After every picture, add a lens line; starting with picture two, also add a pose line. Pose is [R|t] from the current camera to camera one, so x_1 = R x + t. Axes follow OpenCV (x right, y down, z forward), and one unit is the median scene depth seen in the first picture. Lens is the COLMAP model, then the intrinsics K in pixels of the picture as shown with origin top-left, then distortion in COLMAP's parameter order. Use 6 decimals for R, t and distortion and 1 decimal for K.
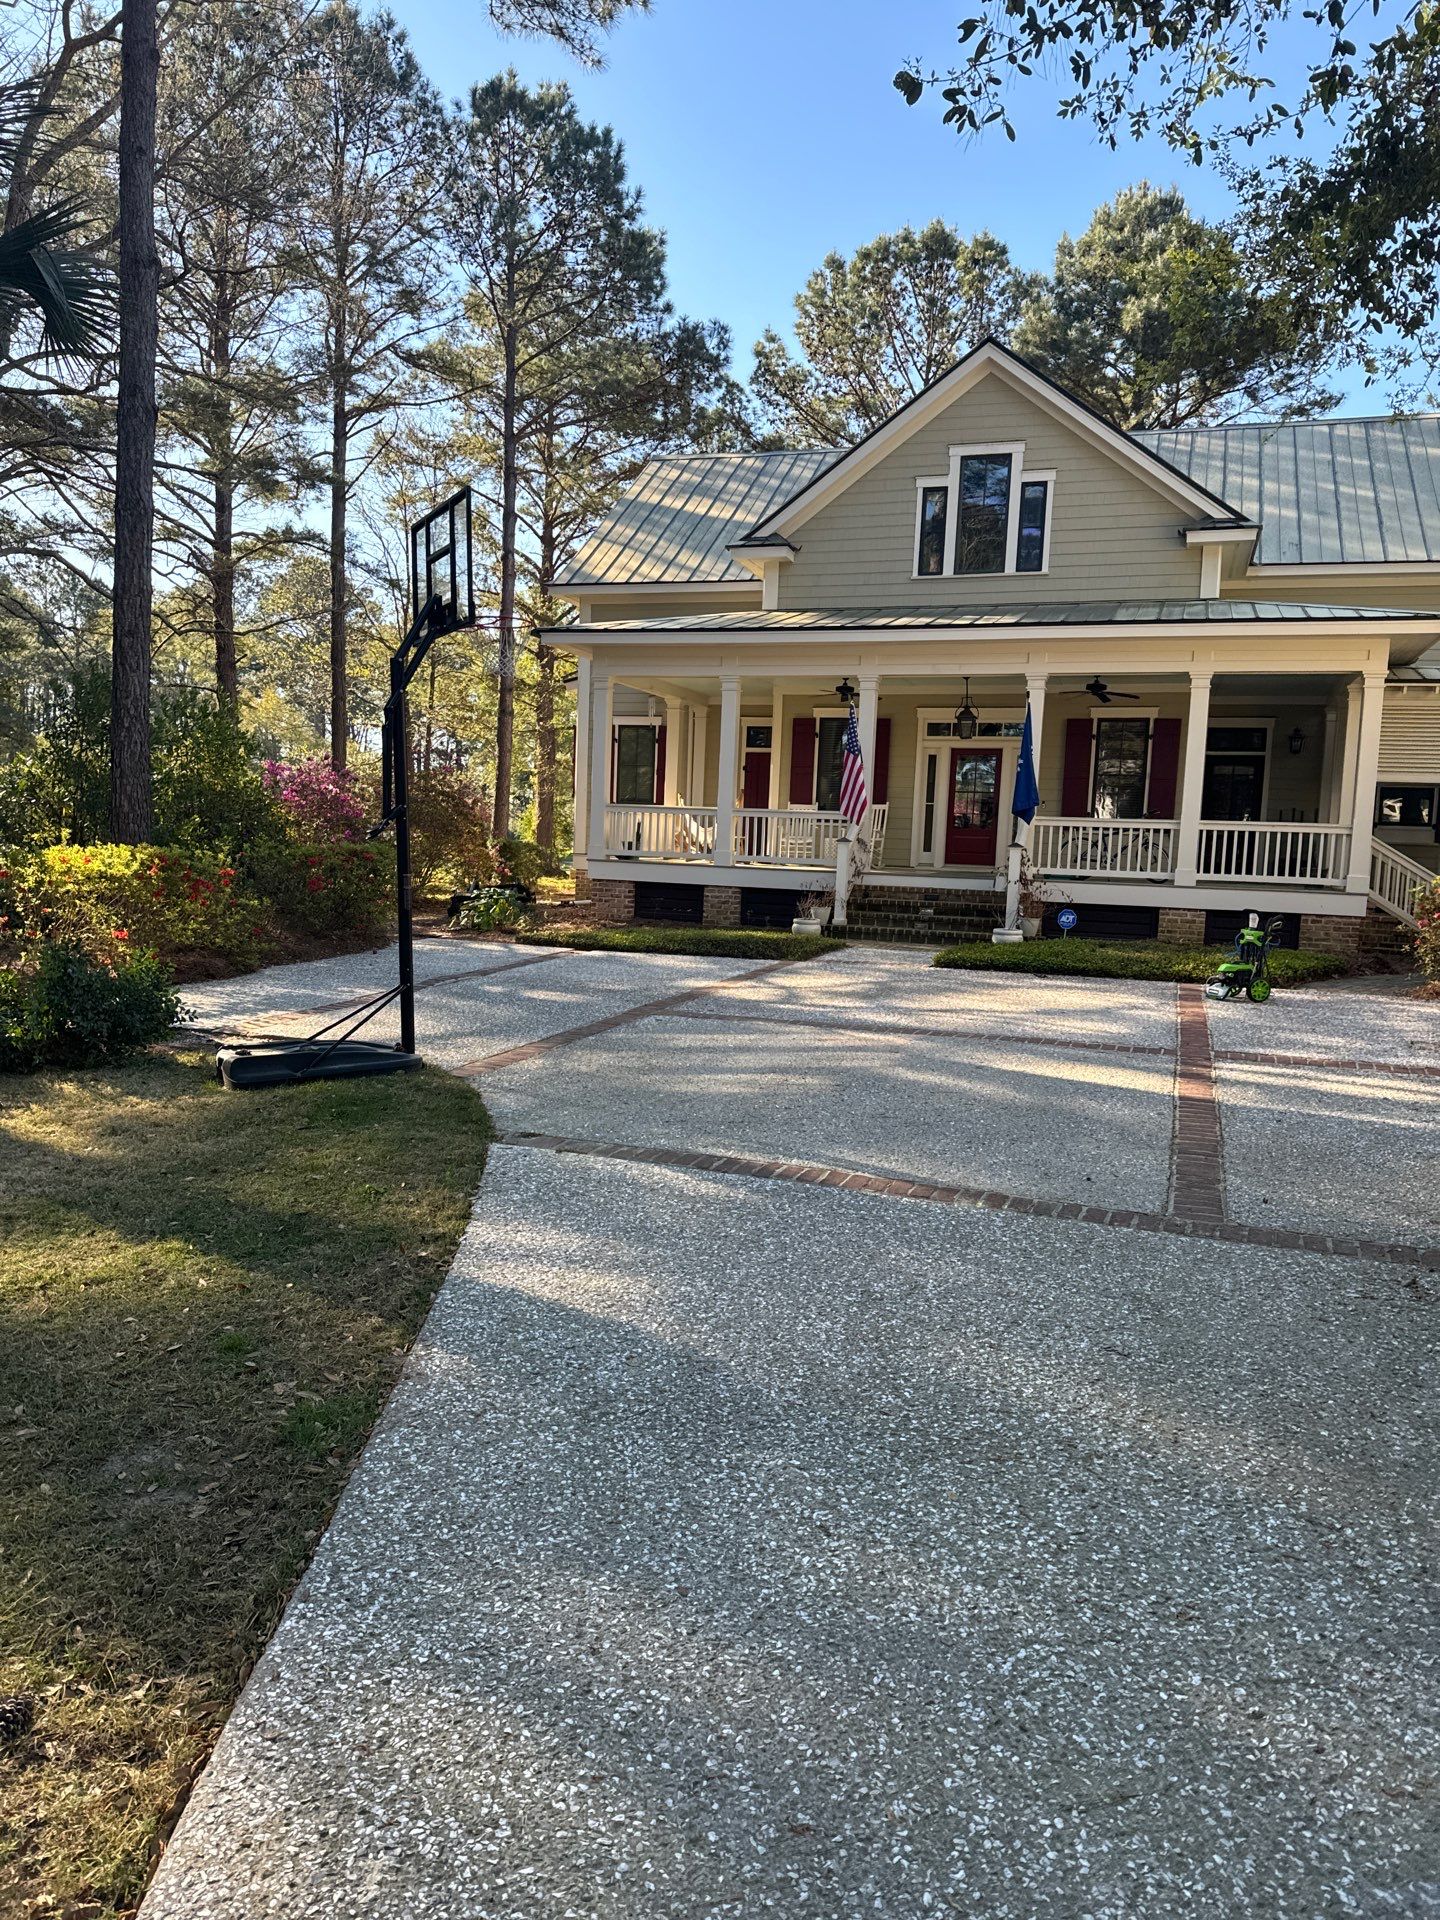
lens RADIAL K [[1326.7, 0, 698.2], [0, 1326.7, 944.0], [0, 0, 1]] dist [0.056941, -0.071559]
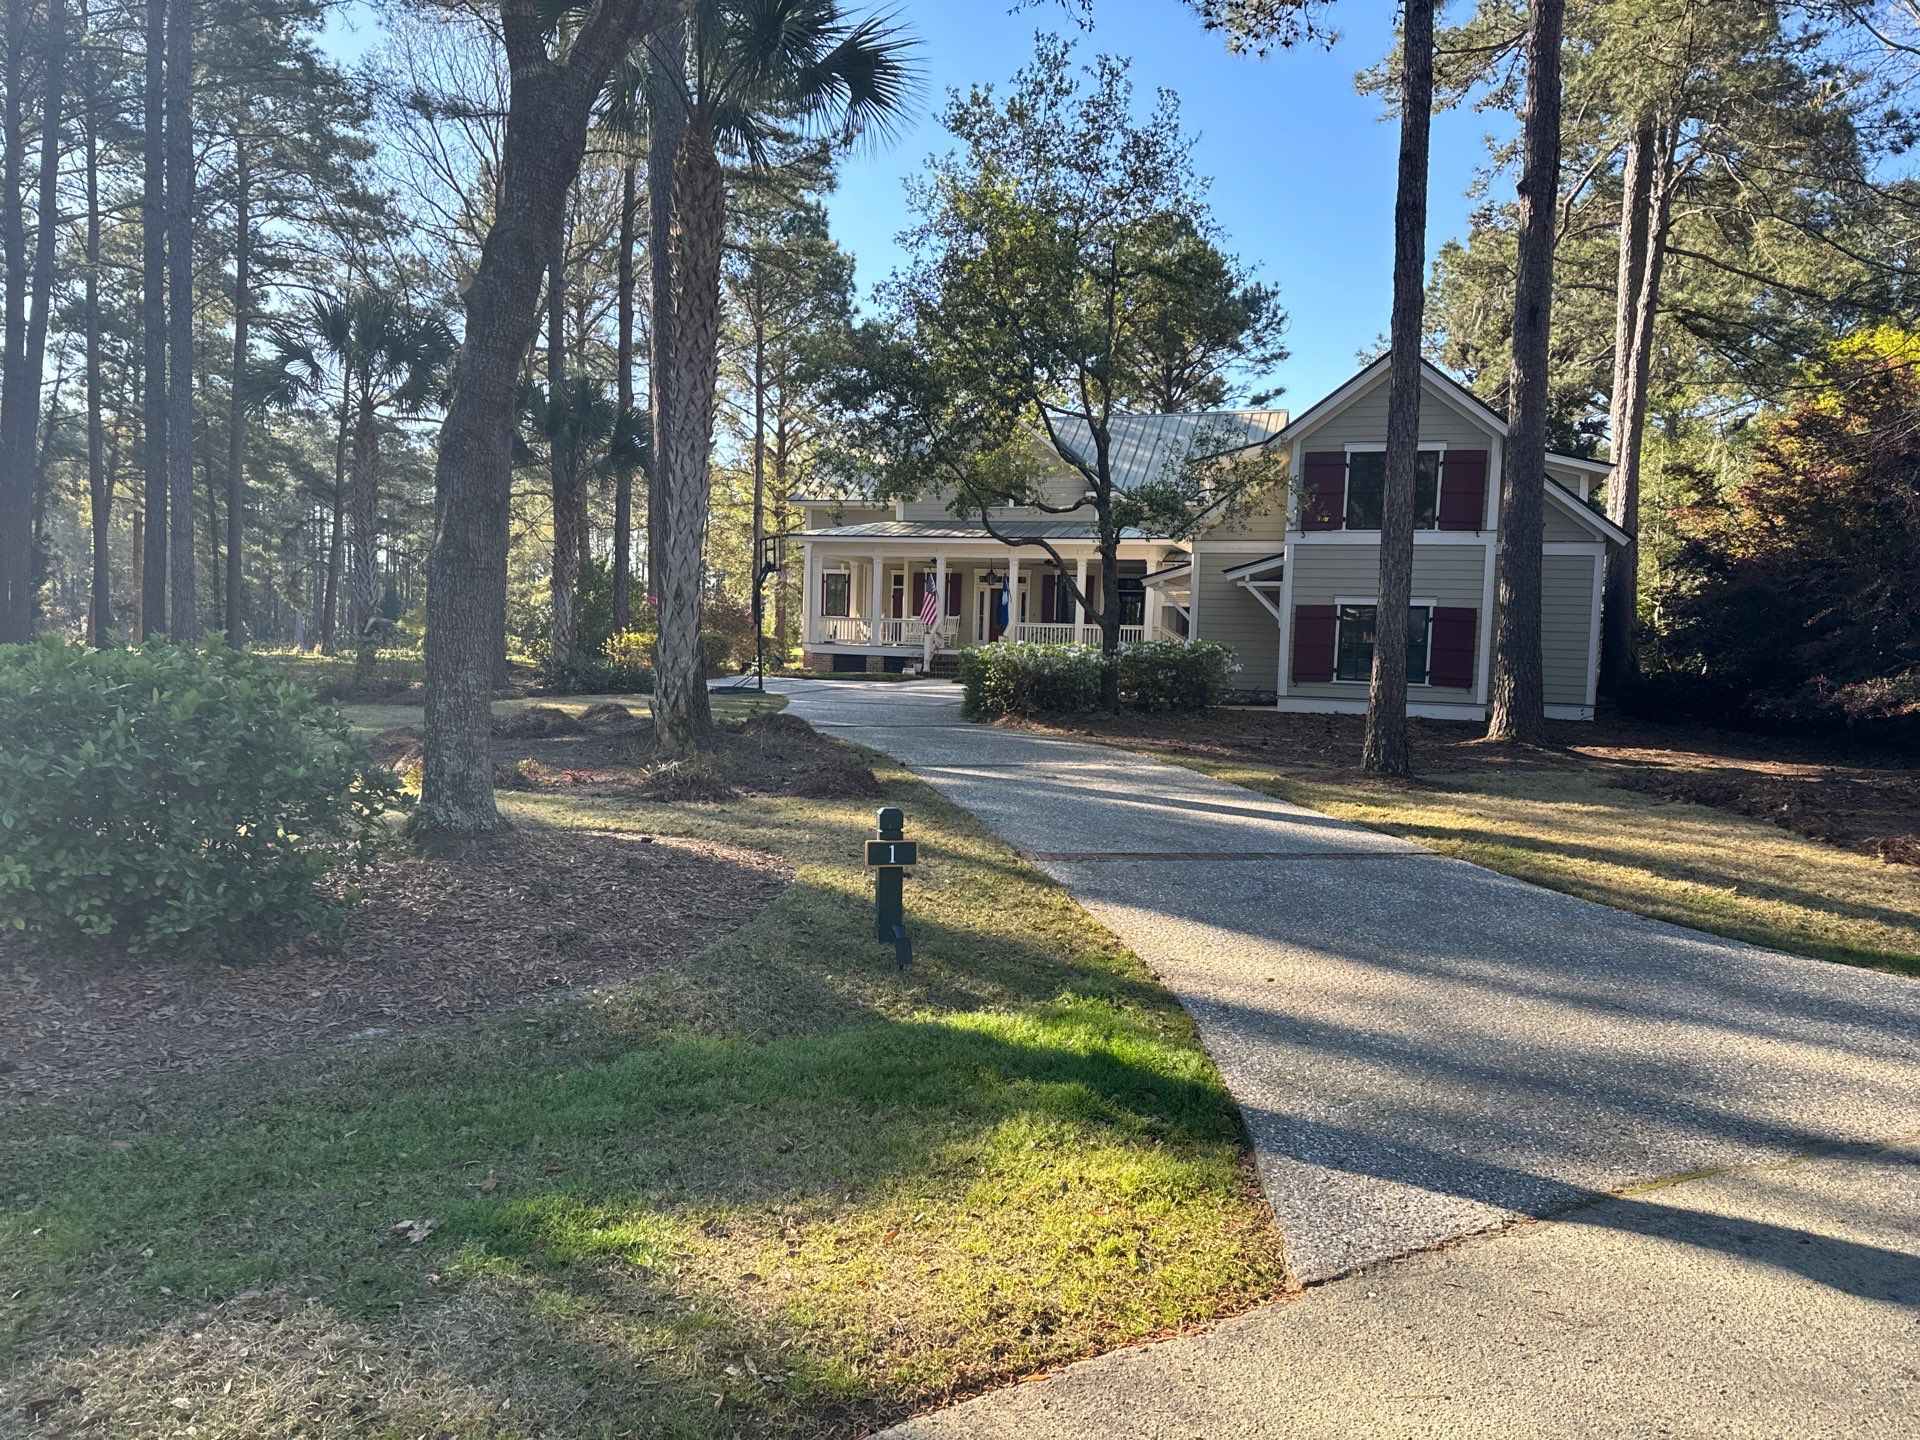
lens RADIAL K [[1326.7, 0, 971.3], [0, 1326.7, 728.0], [0, 0, 1]] dist [0.056941, -0.071559]
pose [[0.999296, -0.005802, 0.037069, 0.128289], [0.006410, 0.999846, -0.016321, 0.146405], [-0.036969, 0.016547, 0.999179, -1.508997]]
